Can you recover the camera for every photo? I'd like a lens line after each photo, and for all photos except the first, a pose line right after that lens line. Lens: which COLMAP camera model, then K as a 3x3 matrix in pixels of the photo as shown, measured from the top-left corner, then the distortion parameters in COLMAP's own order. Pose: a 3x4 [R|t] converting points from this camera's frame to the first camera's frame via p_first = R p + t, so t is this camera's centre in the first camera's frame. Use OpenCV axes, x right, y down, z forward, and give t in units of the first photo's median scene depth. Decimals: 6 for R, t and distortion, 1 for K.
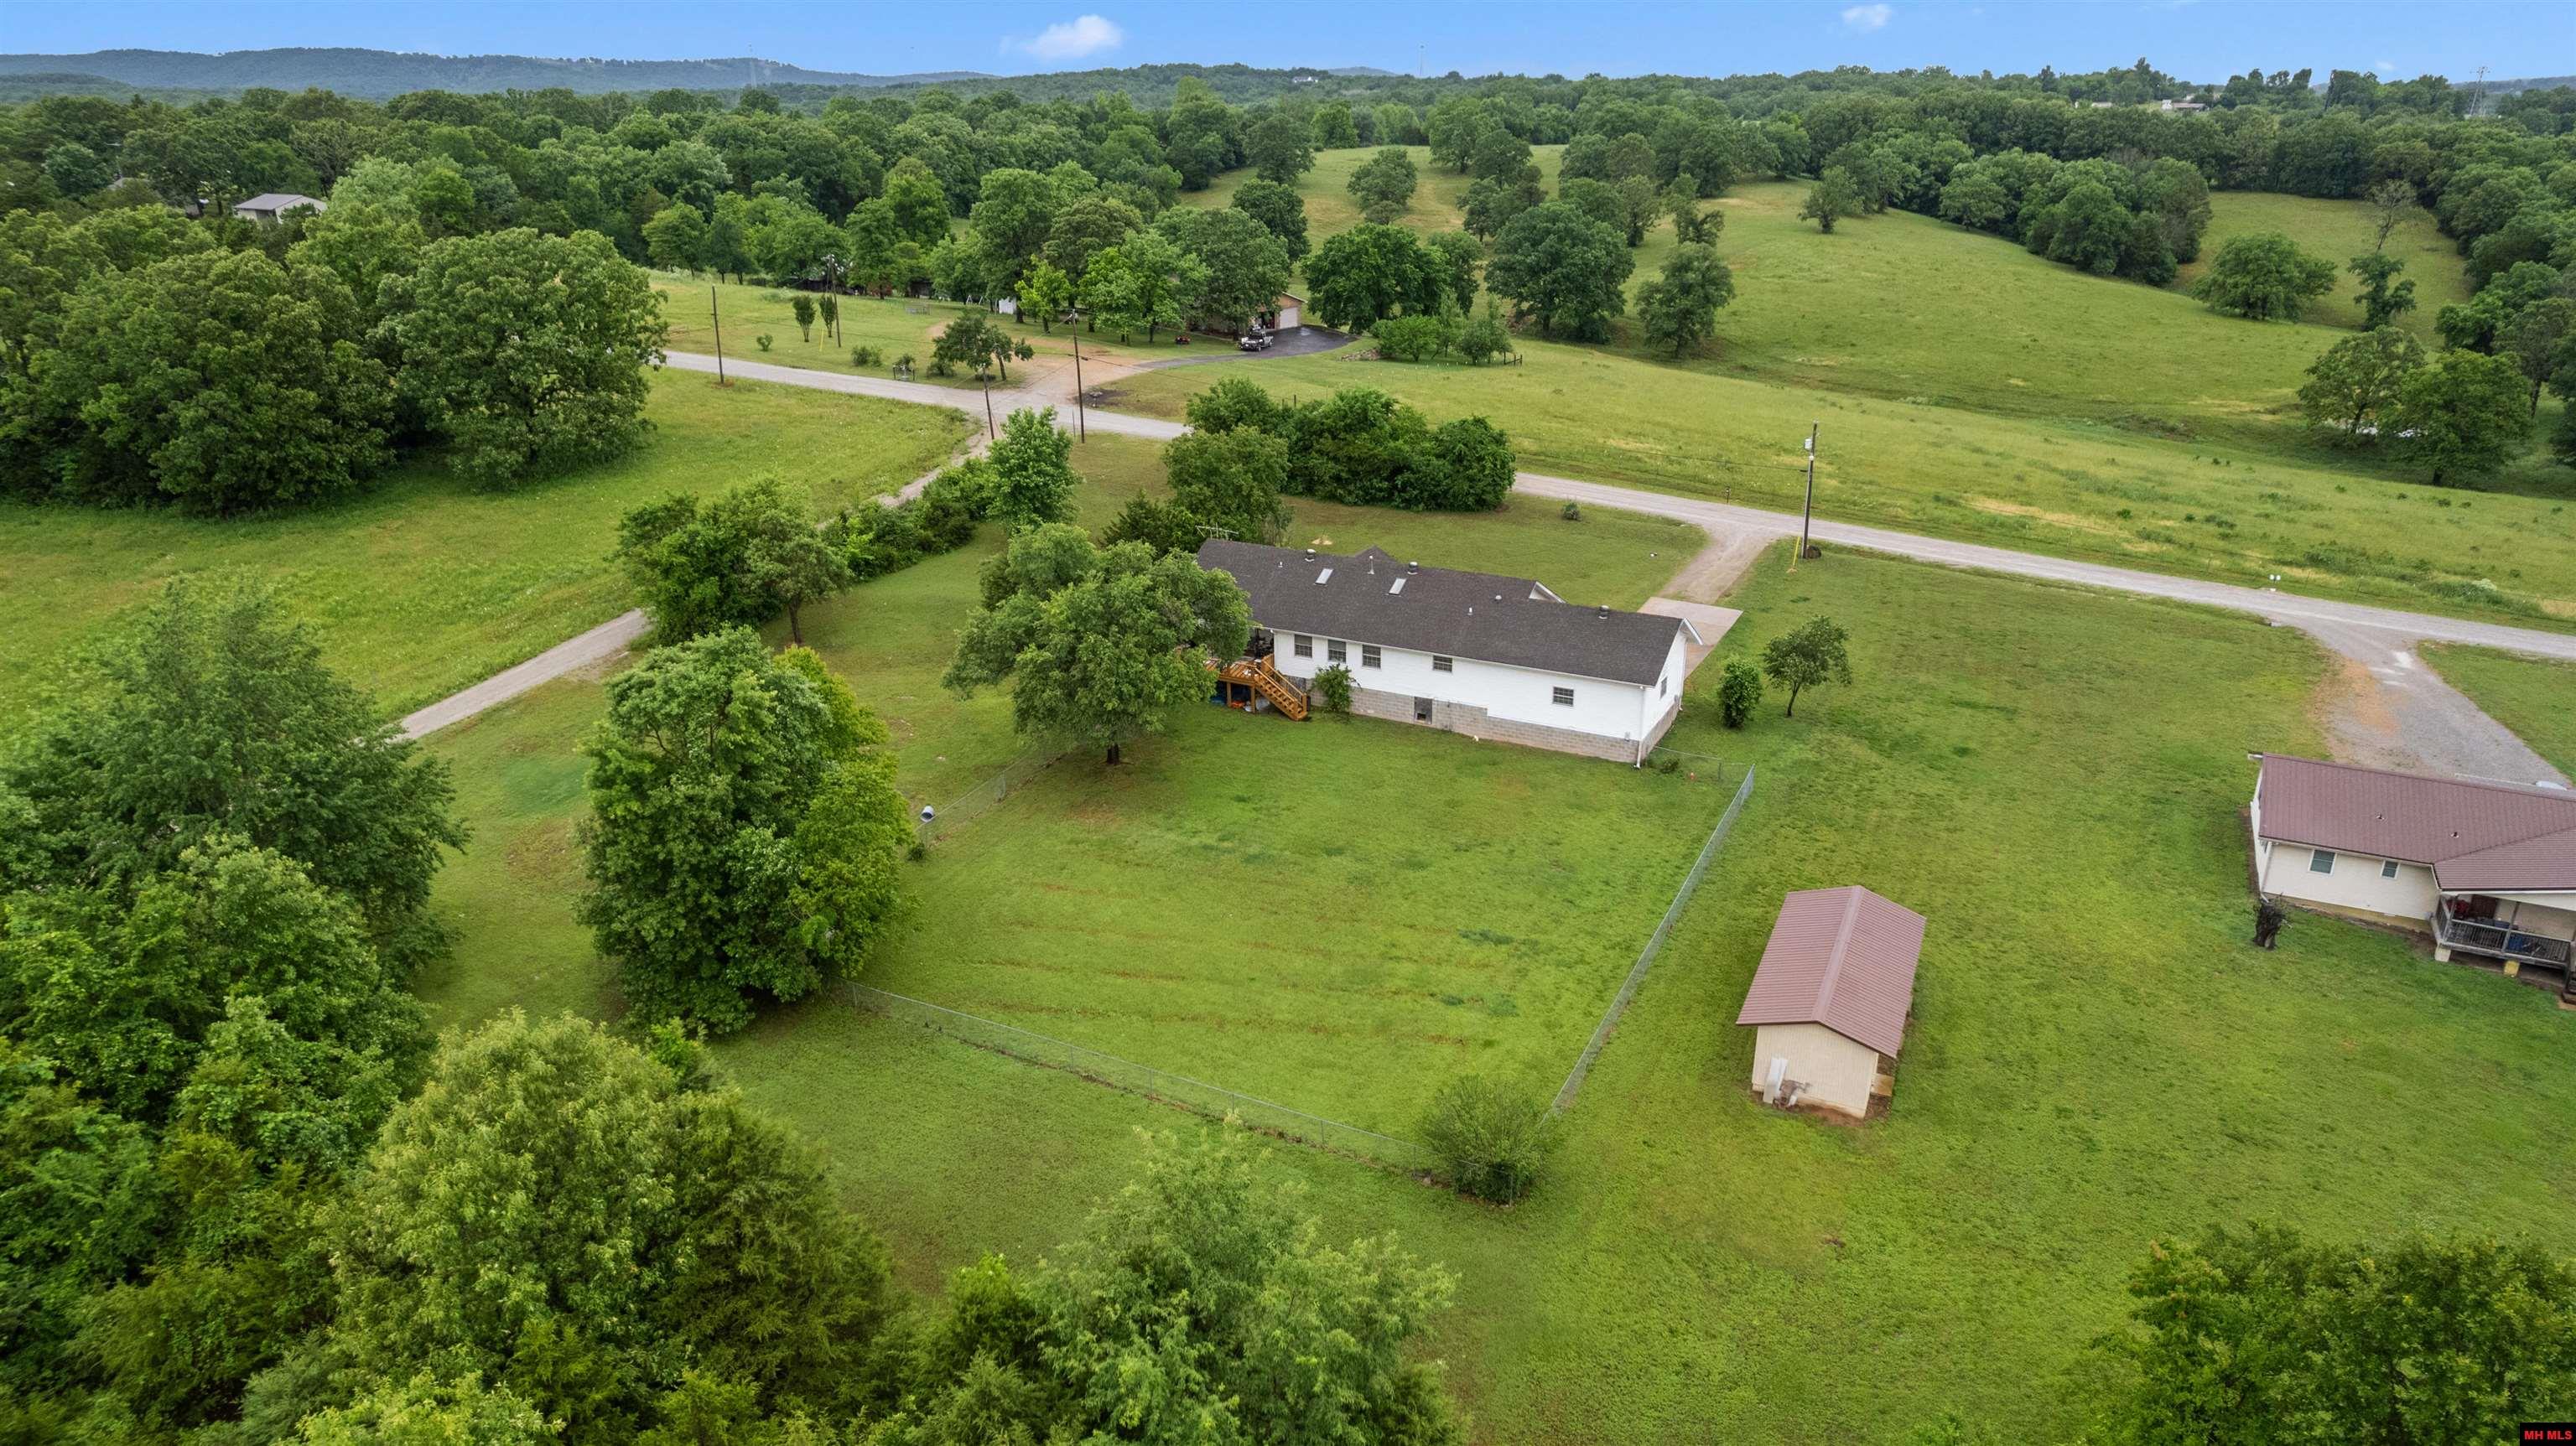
lens RADIAL K [[1668.5, 0, 1288.0], [0, 1668.5, 723.0], [0, 0, 1]] dist [-0.046310, 0.041950]
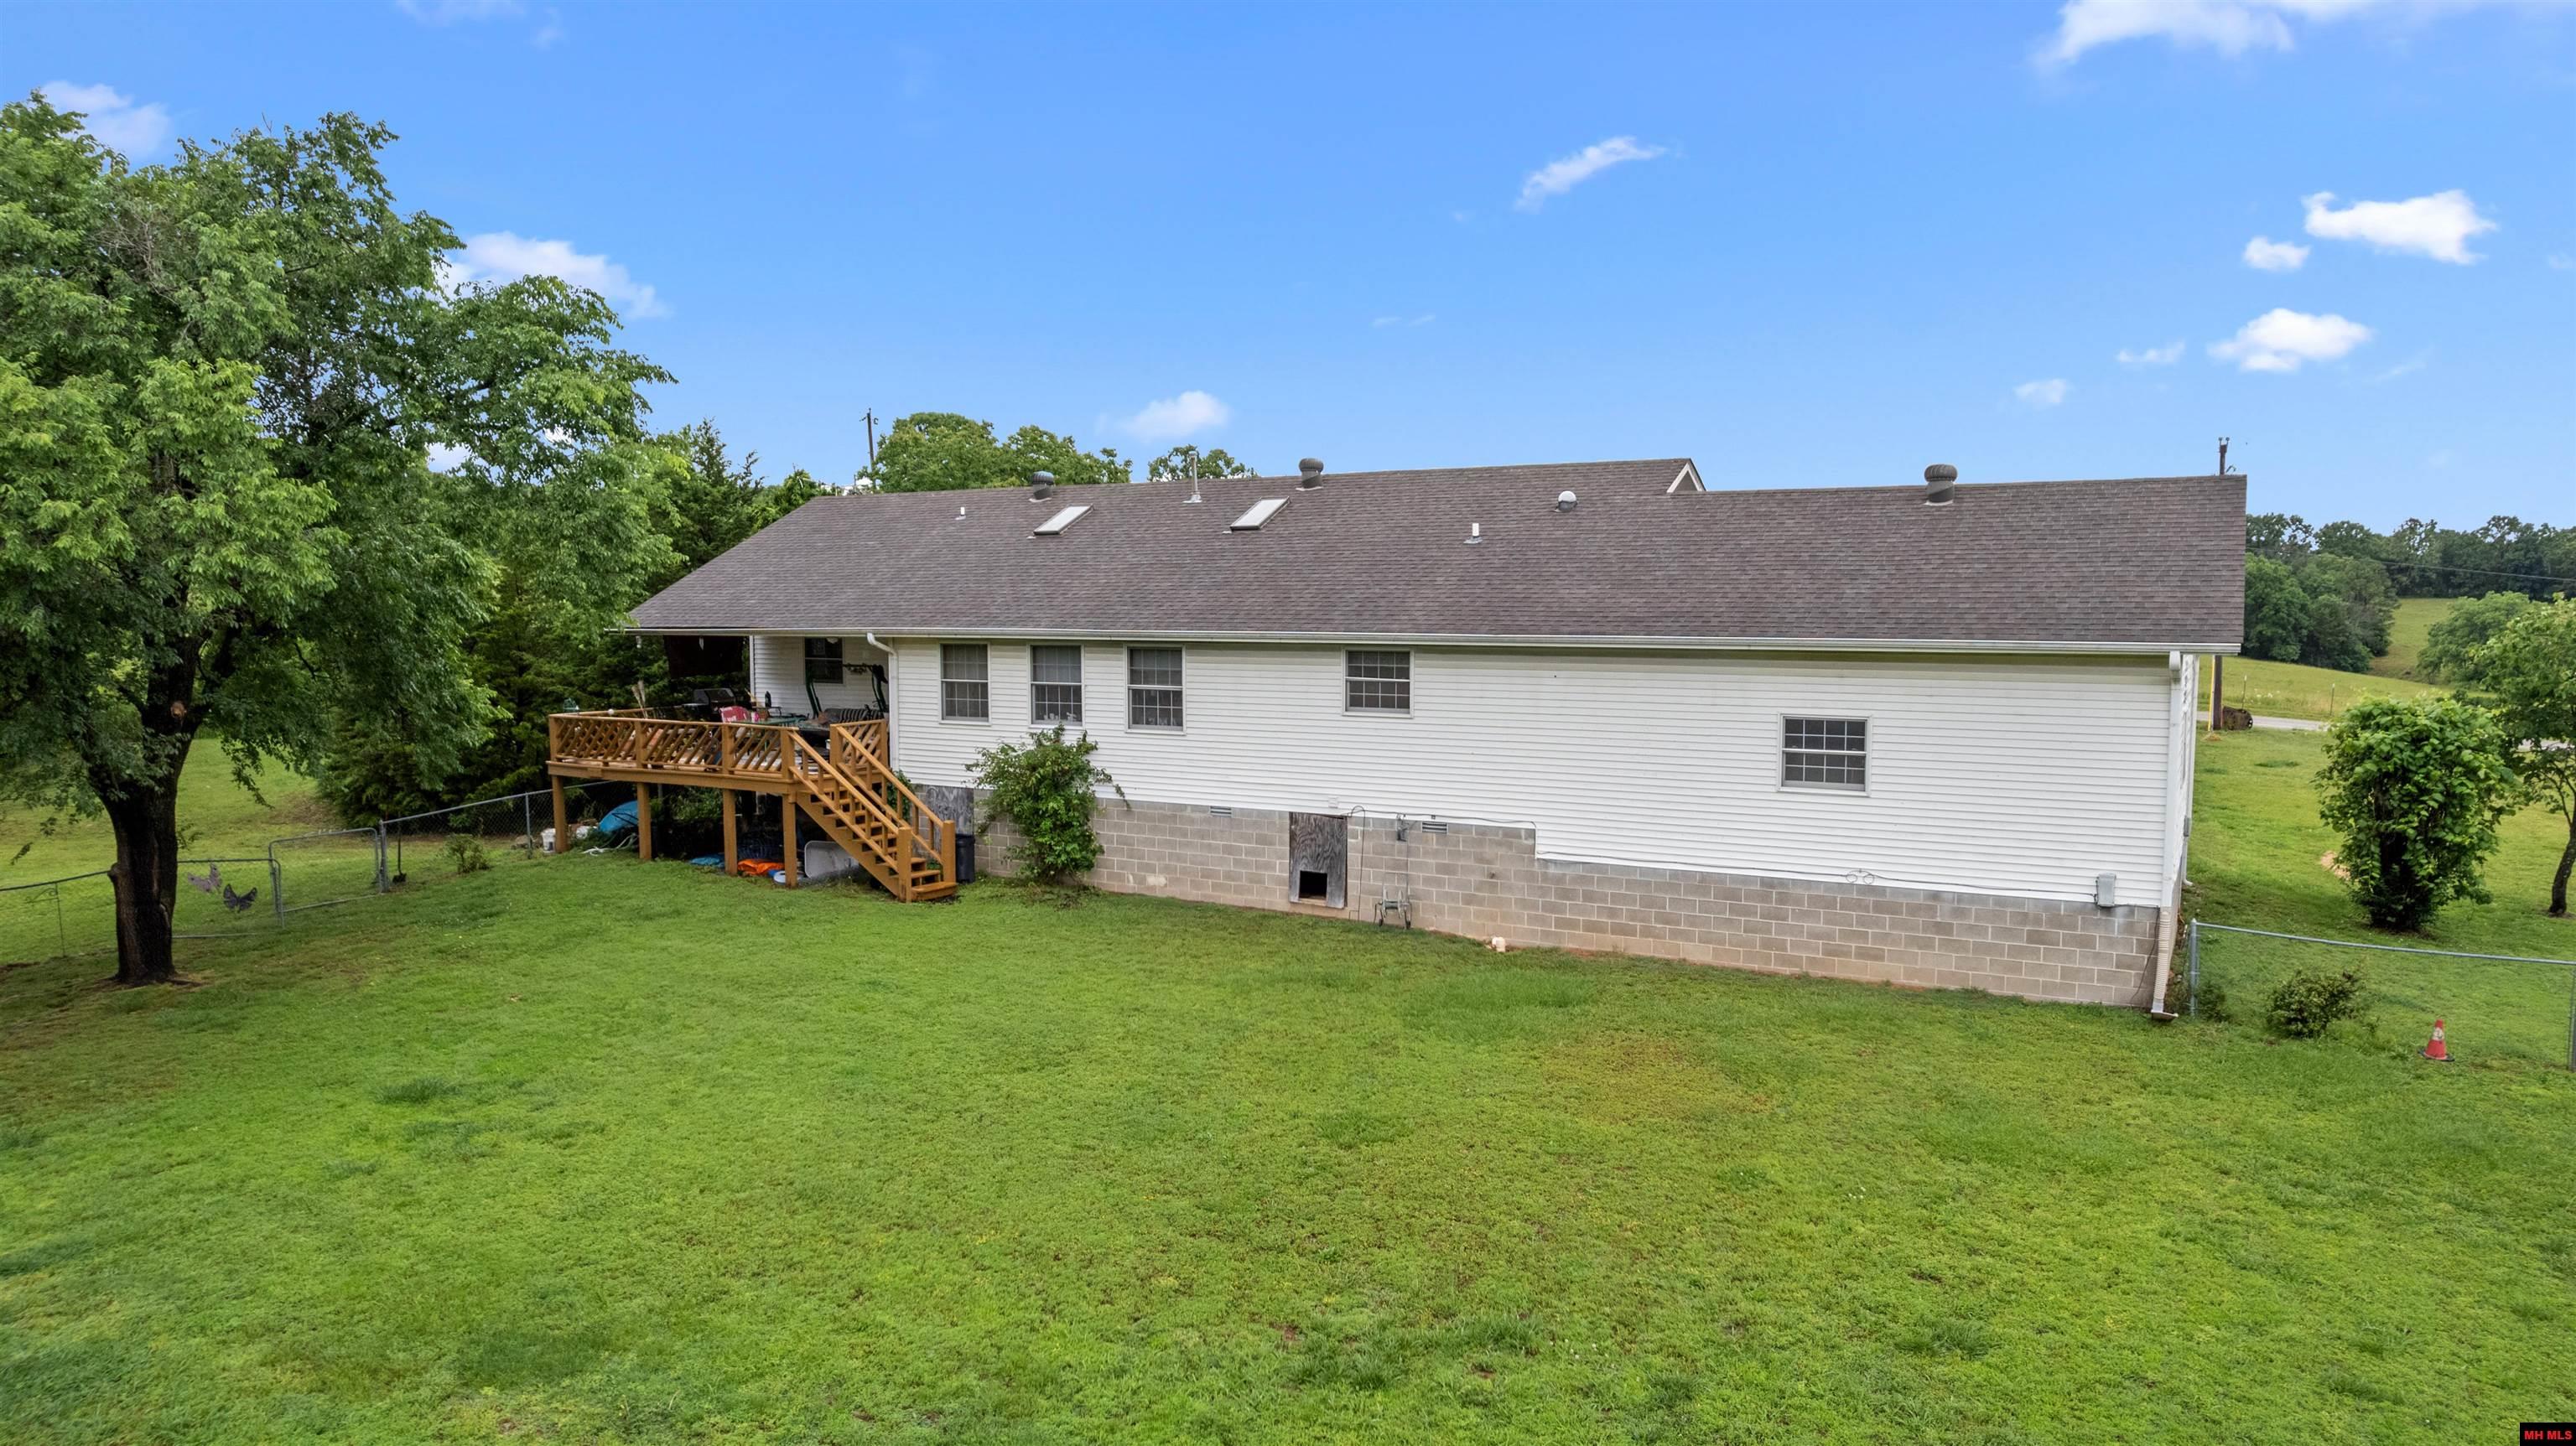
lens RADIAL K [[1668.5, 0, 1288.0], [0, 1668.5, 723.0], [0, 0, 1]] dist [-0.046310, 0.041950]
pose [[0.998785, 0.010962, -0.048044, 0.088654], [-0.024242, 0.958115, -0.285357, 0.052435], [0.042904, 0.286175, 0.957216, 0.704406]]
